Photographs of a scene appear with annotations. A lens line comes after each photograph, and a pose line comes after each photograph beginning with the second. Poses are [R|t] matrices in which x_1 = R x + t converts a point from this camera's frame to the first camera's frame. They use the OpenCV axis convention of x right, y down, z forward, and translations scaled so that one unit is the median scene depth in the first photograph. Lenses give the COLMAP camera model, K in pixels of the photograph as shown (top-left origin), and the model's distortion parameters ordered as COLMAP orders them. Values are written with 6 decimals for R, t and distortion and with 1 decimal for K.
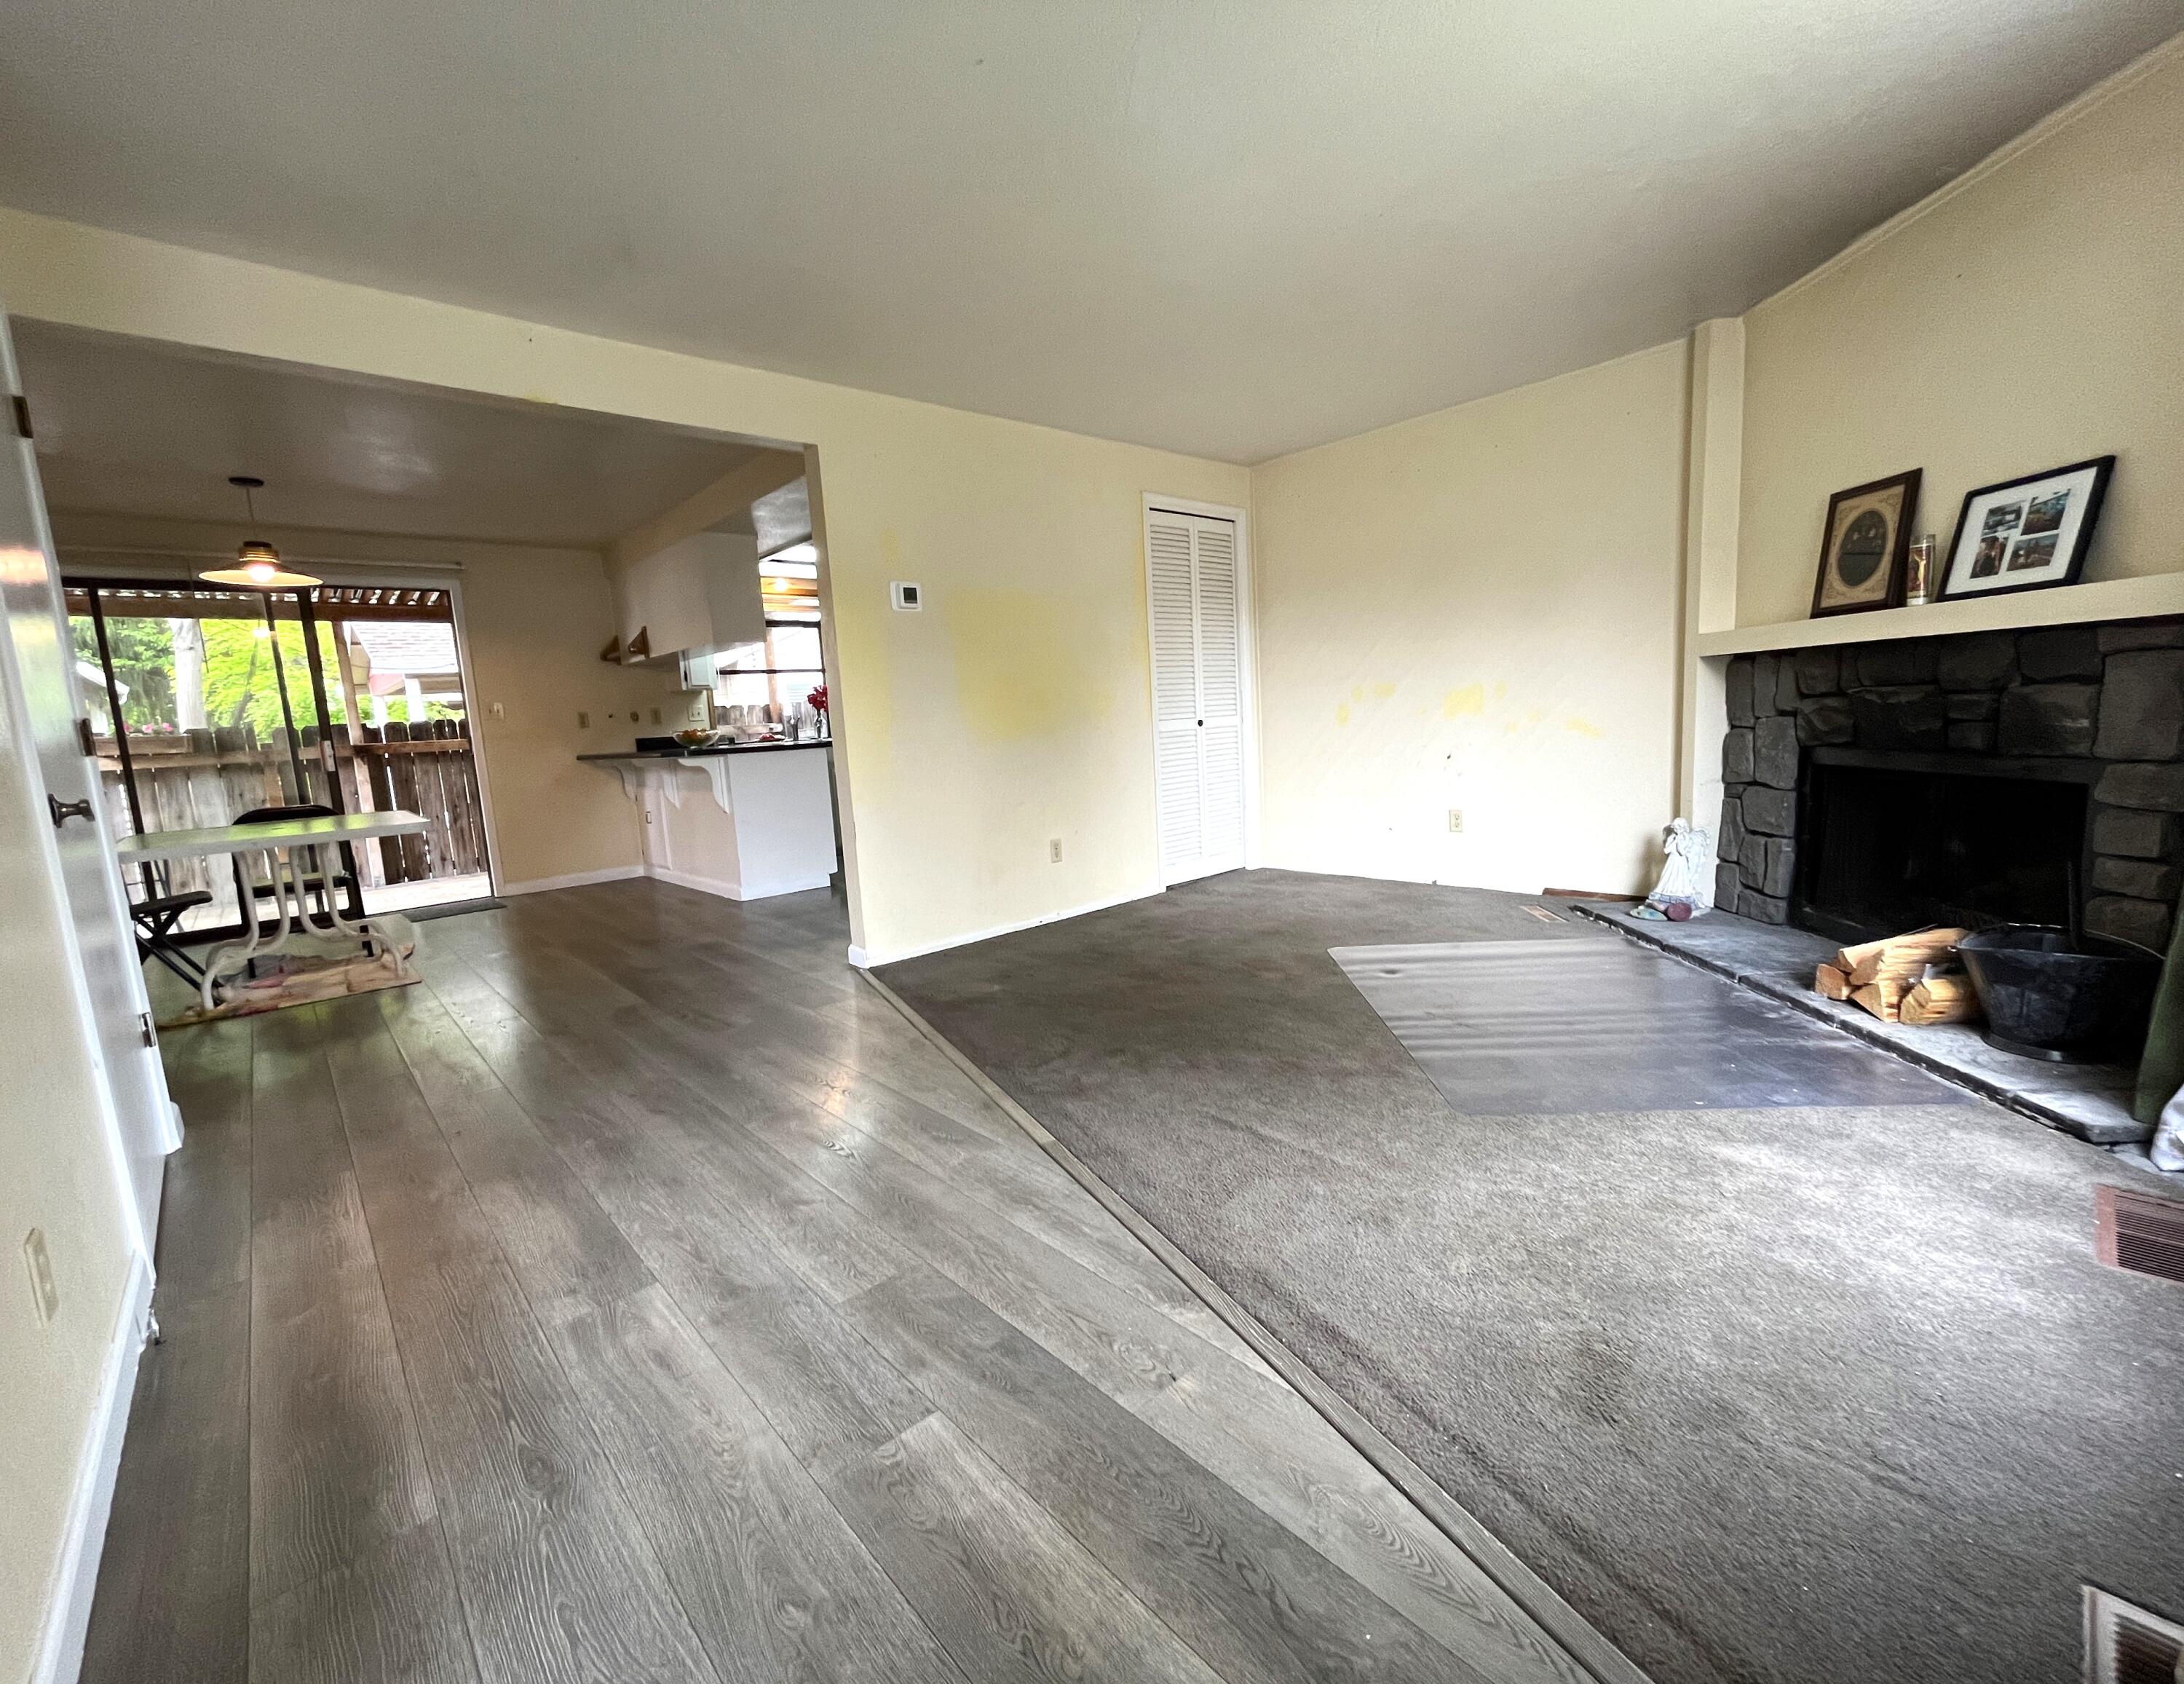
lens RADIAL K [[905.0, 0, 1092.0], [0, 905.0, 842.0], [0, 0, 1]] dist [-0.000404, -0.000086]
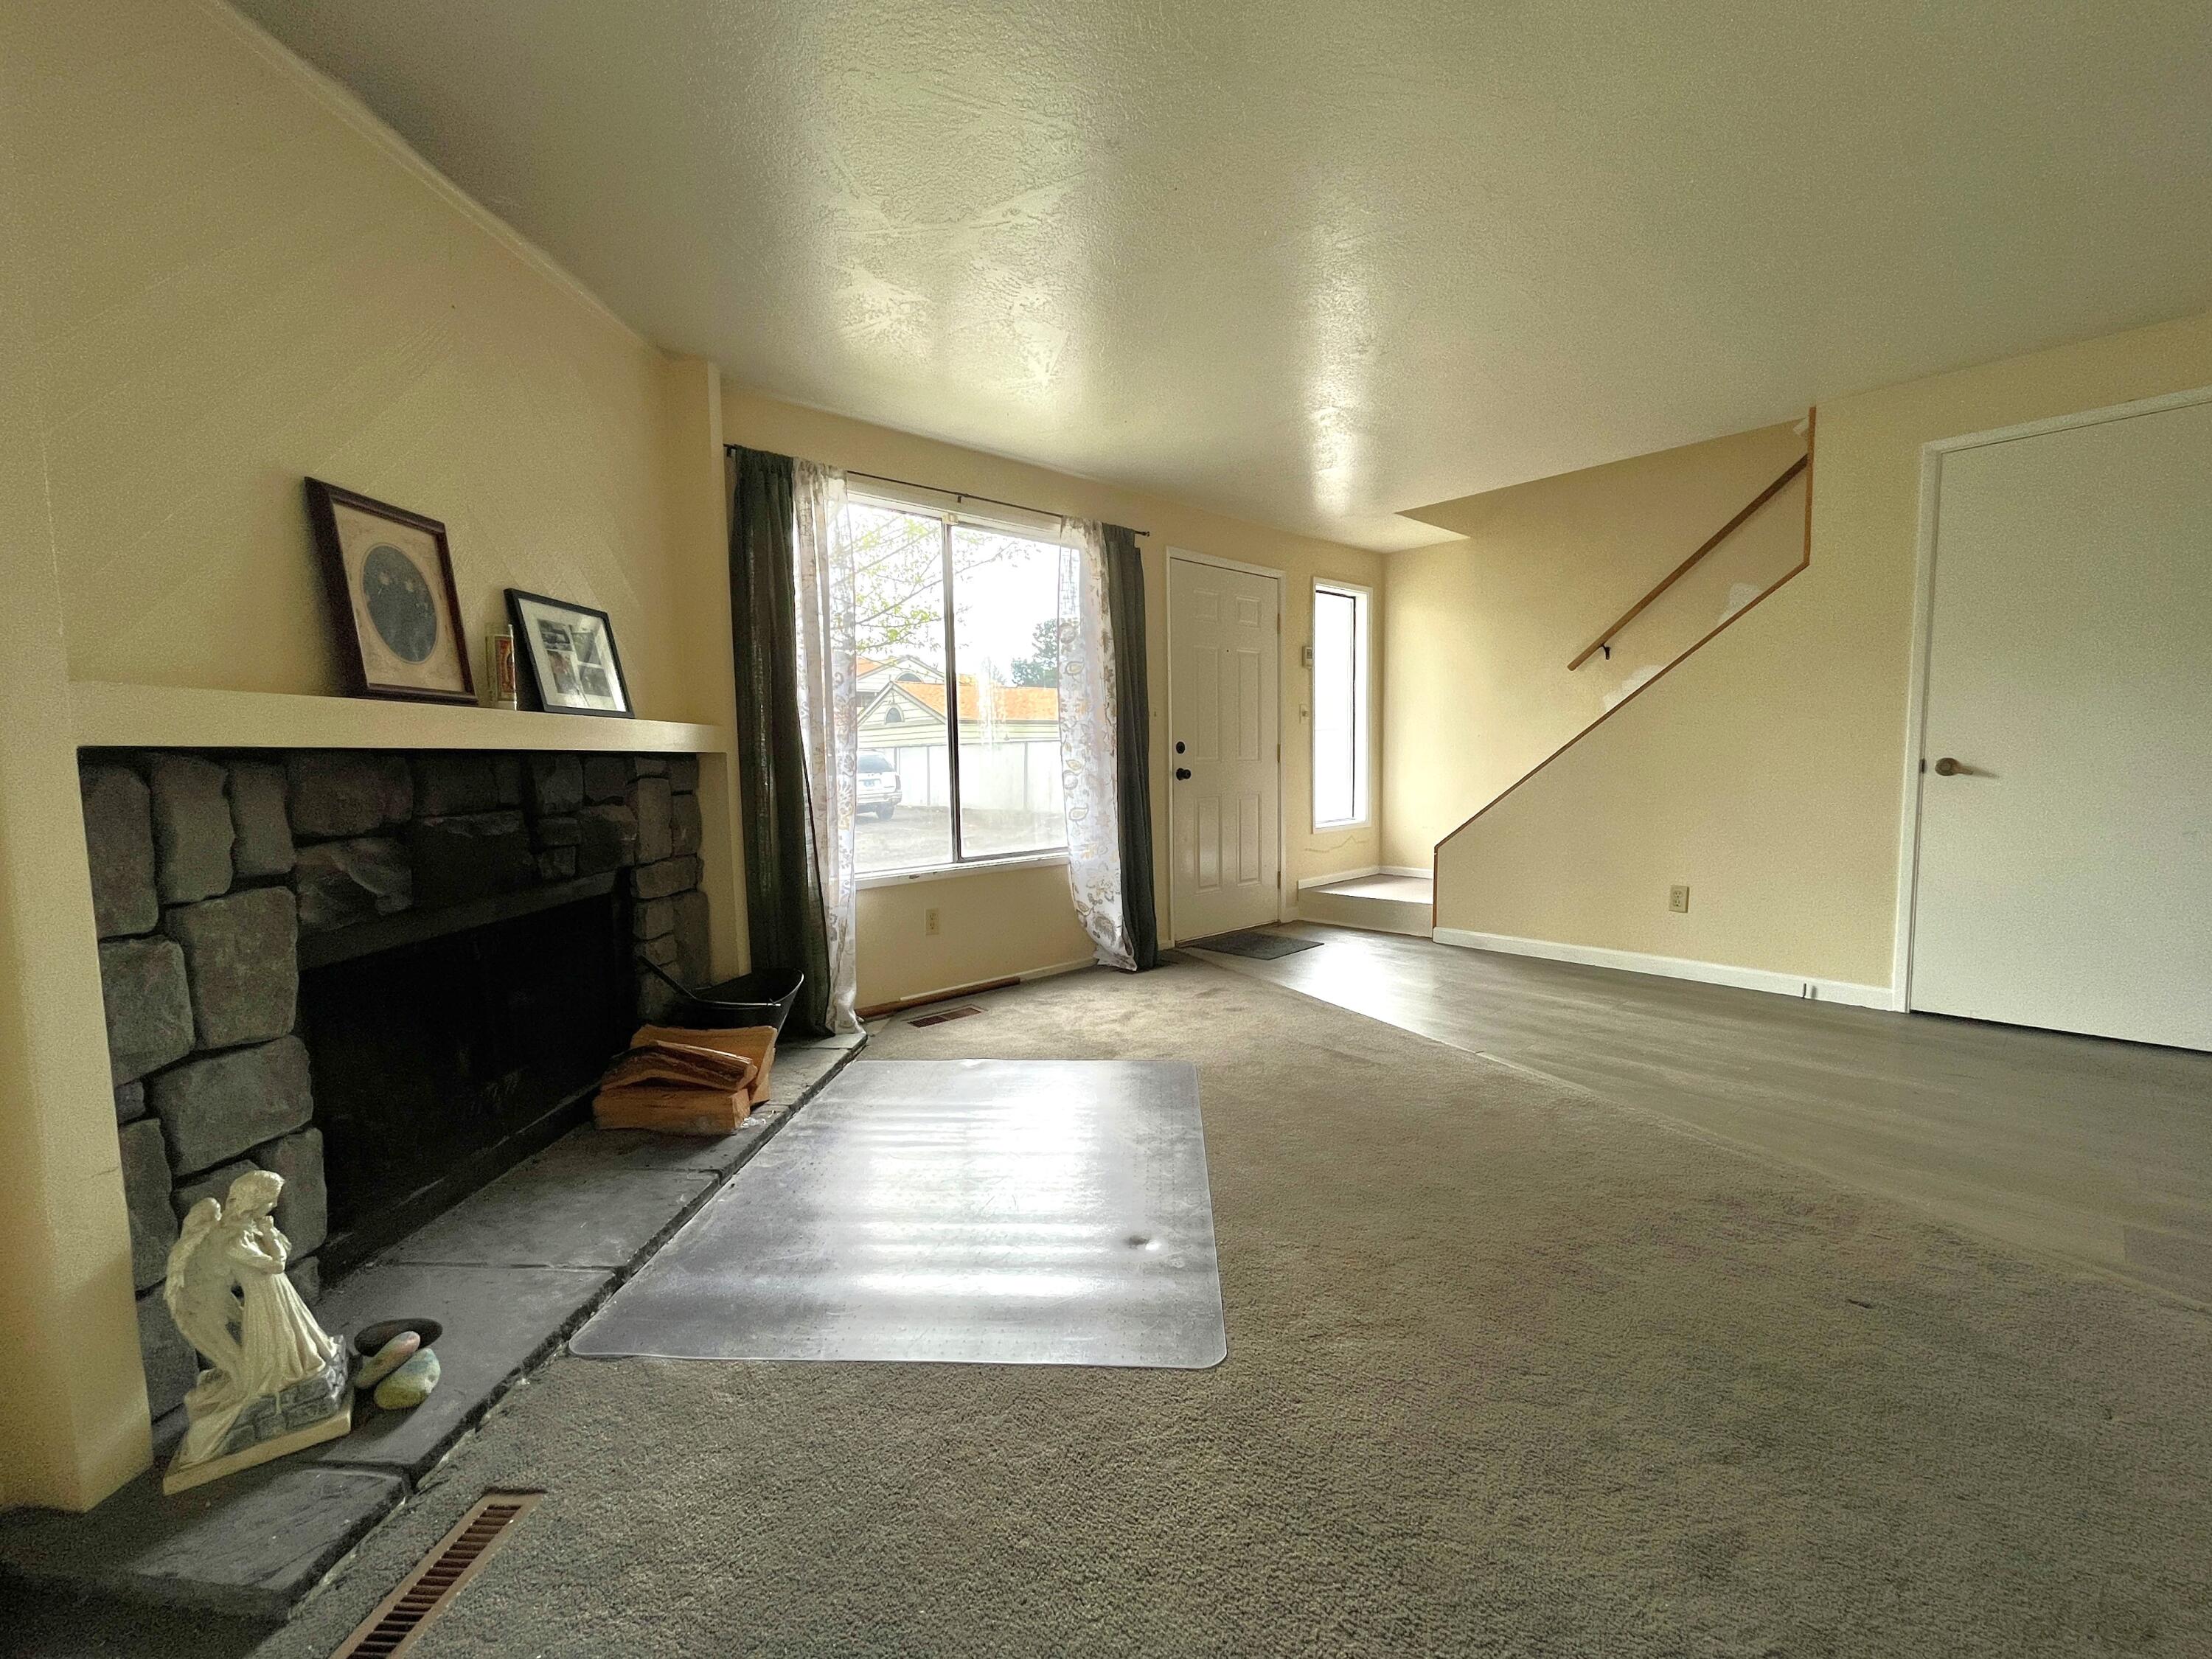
lens RADIAL K [[895.0, 0, 1106.0], [0, 895.0, 829.5], [0, 0, 1]] dist [0.000005, 0.000004]
pose [[-0.997068, 0.072551, 0.024340, 0.348197], [0.076148, 0.972188, 0.221478, -0.269129], [-0.007595, 0.222682, -0.974862, 1.632127]]
